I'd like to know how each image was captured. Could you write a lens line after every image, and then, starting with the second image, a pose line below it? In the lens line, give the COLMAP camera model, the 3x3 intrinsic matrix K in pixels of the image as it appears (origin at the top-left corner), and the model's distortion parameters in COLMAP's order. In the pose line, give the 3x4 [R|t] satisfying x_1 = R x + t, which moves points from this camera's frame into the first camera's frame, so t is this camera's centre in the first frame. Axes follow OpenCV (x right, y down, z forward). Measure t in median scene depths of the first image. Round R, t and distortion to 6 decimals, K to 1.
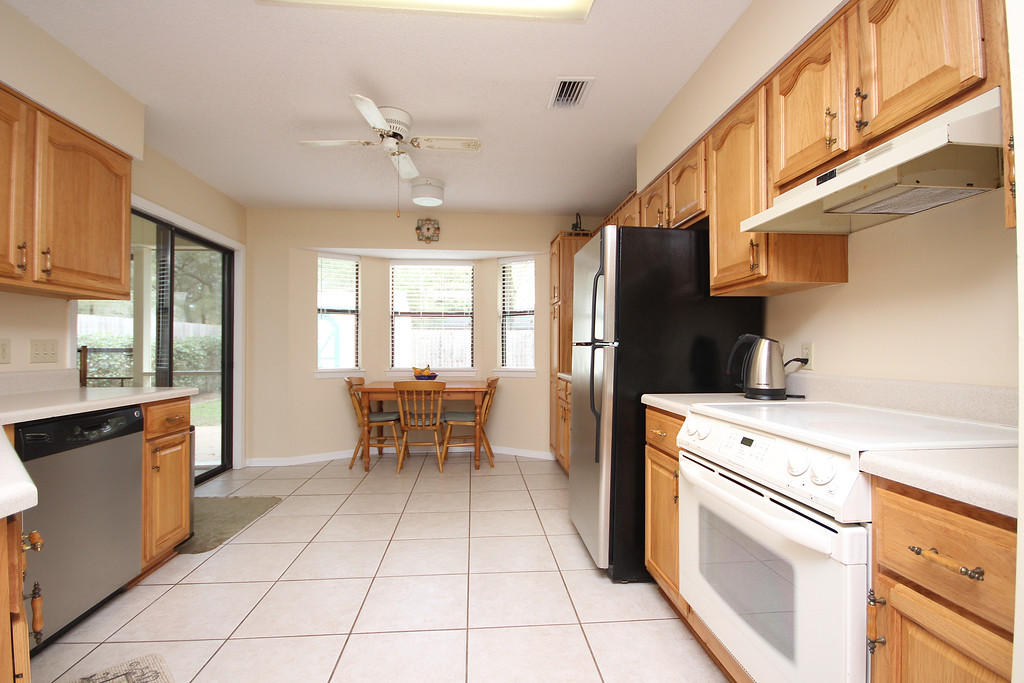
lens RADIAL K [[469.7, 0, 513.4], [0, 469.7, 344.5], [0, 0, 1]] dist [-0.001178, -0.003114]
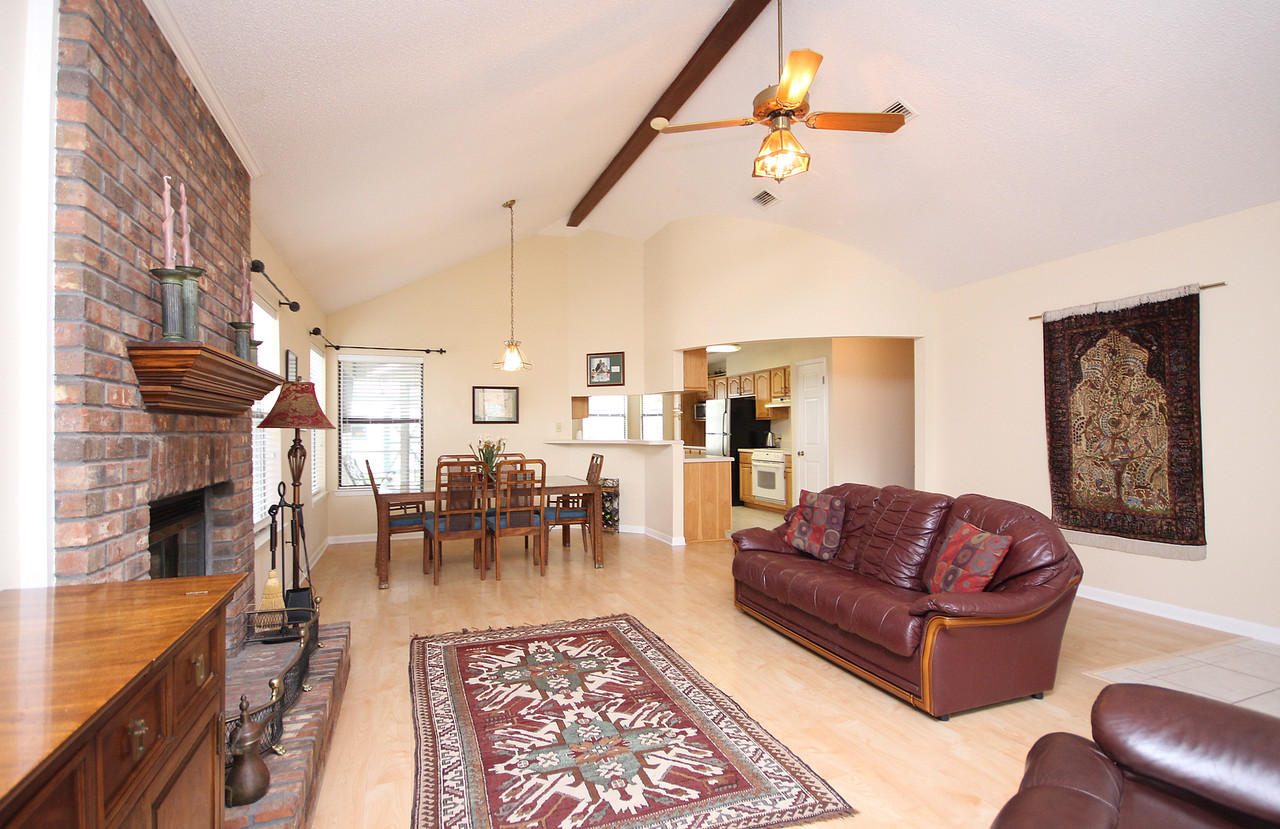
lens RADIAL K [[609.8, 0, 644.1], [0, 609.8, 418.7], [0, 0, 1]] dist [-0.001584, -0.000041]
pose [[0.959252, -0.000852, 0.282549, -1.667106], [0.003237, 0.999963, -0.007976, -0.081583], [-0.282532, 0.008565, 0.959220, -3.125674]]
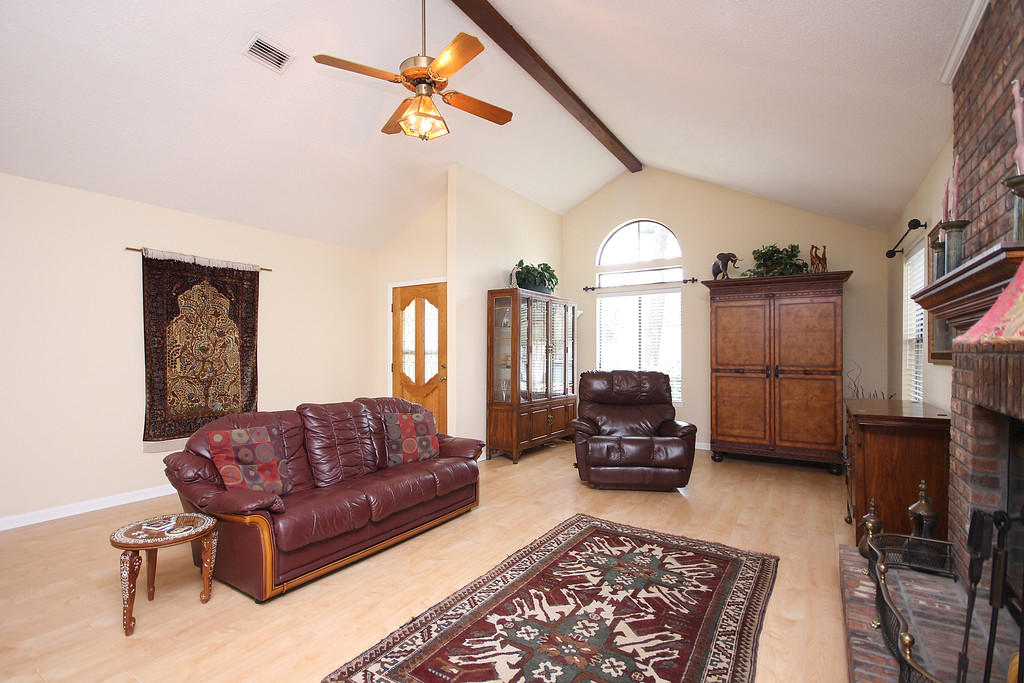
lens RADIAL K [[469.7, 0, 513.6], [0, 469.7, 350.7], [0, 0, 1]] dist [-0.001178, -0.003114]
pose [[-0.796584, 0.003664, 0.604516, -1.938219], [-0.005499, 0.999896, -0.013305, -0.054954], [-0.604502, -0.013923, -0.796482, -0.824025]]
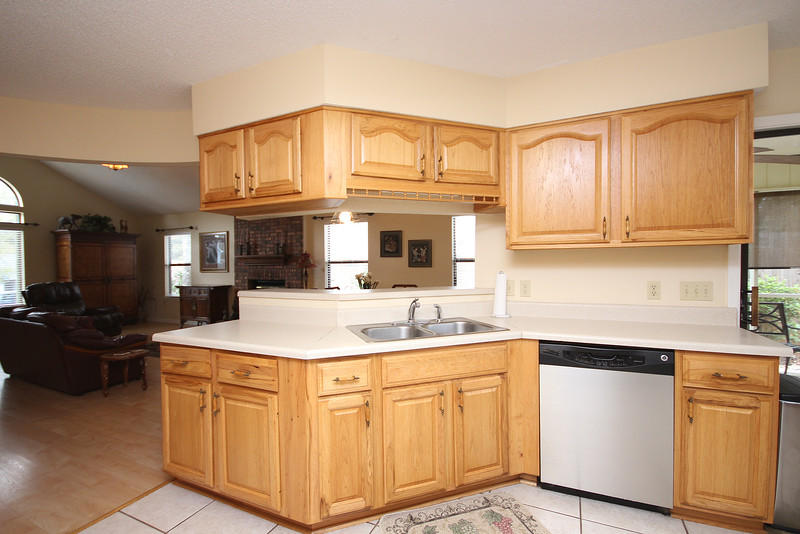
lens RADIAL K [[367.0, 0, 399.2], [0, 367.0, 269.8], [0, 0, 1]] dist [-0.001178, -0.003114]
pose [[-0.496599, 0.019562, -0.867759, 0.224664], [0.019220, 0.999749, 0.011538, -0.076903], [0.867767, -0.010949, -0.496850, 0.937685]]
